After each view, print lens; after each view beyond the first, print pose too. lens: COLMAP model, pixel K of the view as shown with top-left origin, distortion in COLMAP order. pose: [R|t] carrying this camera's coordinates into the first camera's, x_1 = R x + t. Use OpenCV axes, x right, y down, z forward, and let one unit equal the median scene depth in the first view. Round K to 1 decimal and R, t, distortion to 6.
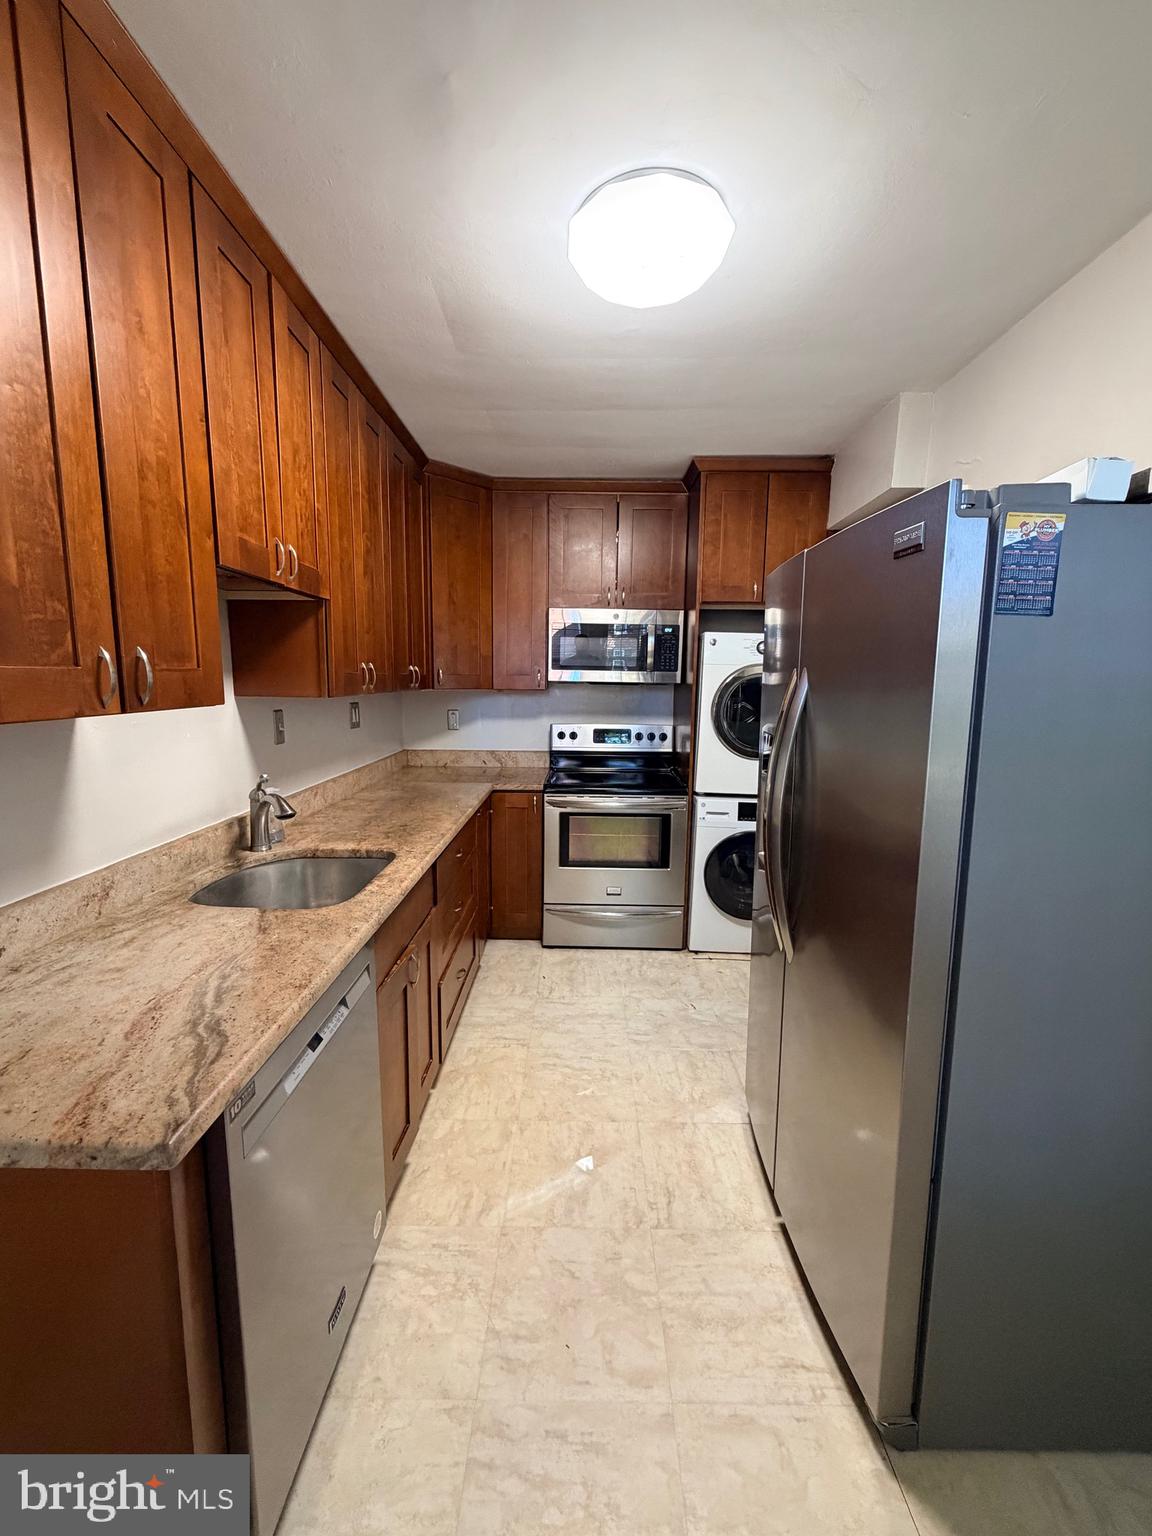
lens RADIAL K [[611.7, 0, 577.1], [0, 611.7, 760.0], [0, 0, 1]] dist [-0.001420, 0.000711]
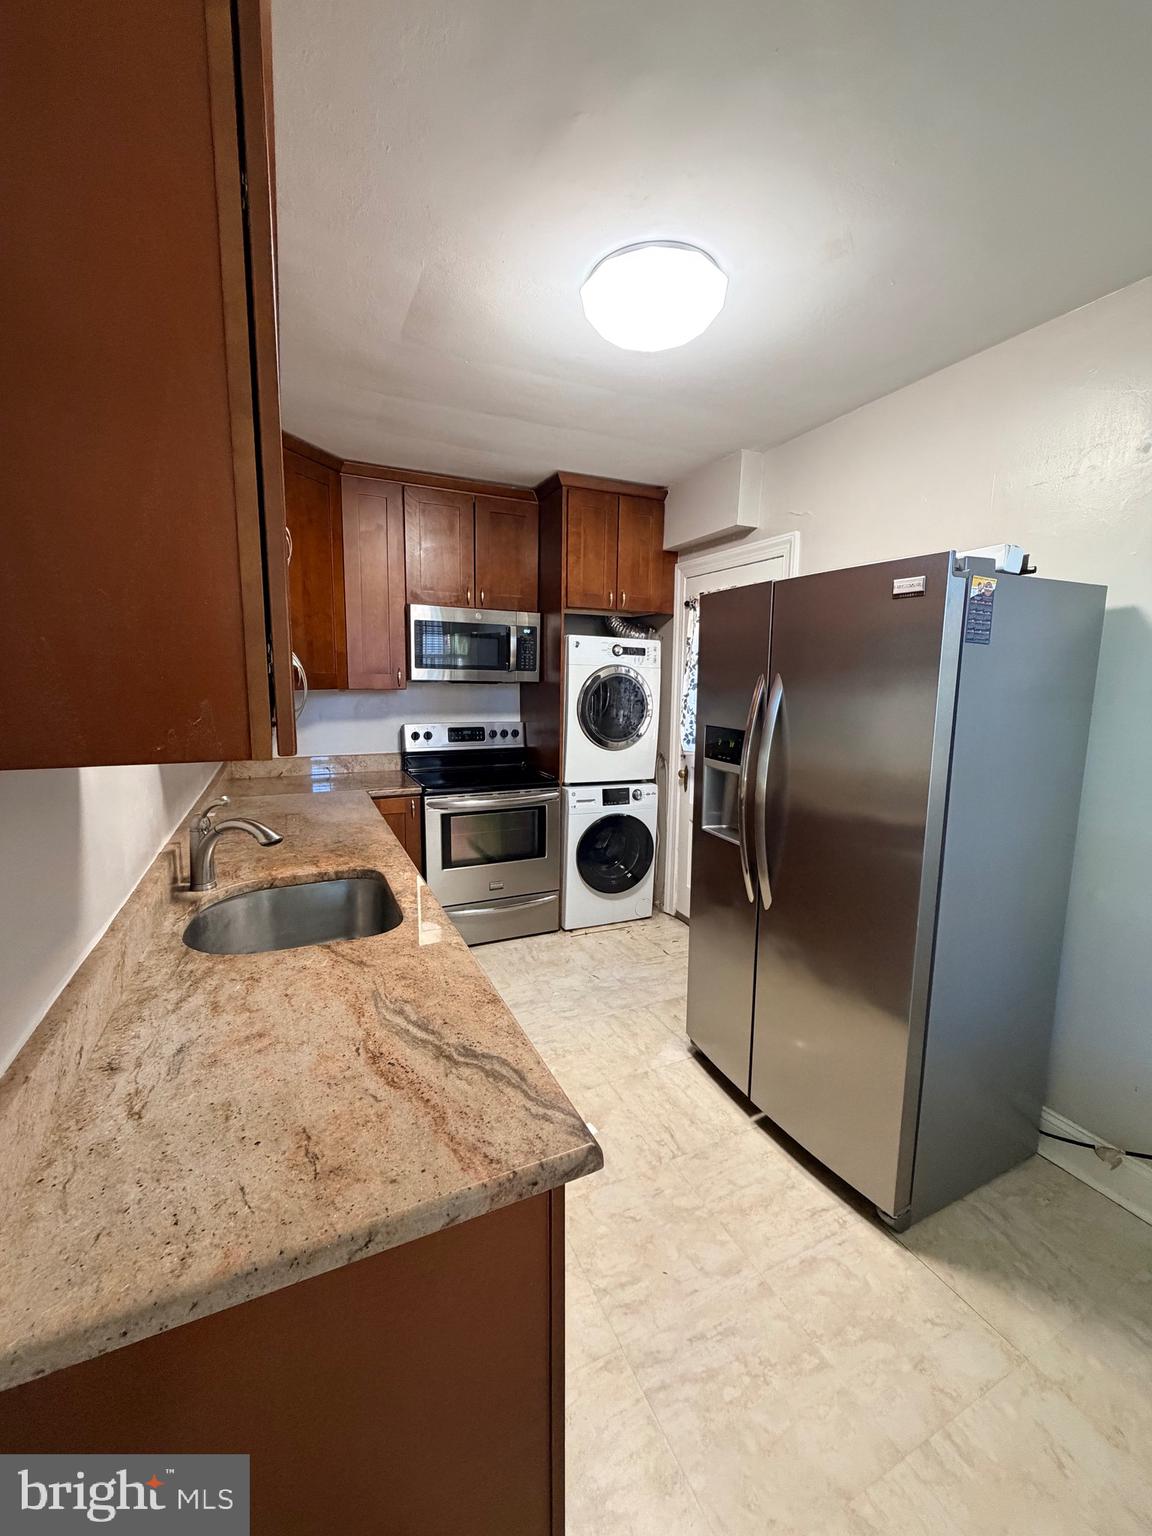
lens RADIAL K [[611.7, 0, 577.1], [0, 611.7, 760.0], [0, 0, 1]] dist [-0.001420, 0.000711]
pose [[0.899855, -0.059178, 0.432157, -0.278999], [0.055129, 0.998239, 0.021903, -0.011719], [-0.432692, 0.004115, 0.901532, 0.020289]]
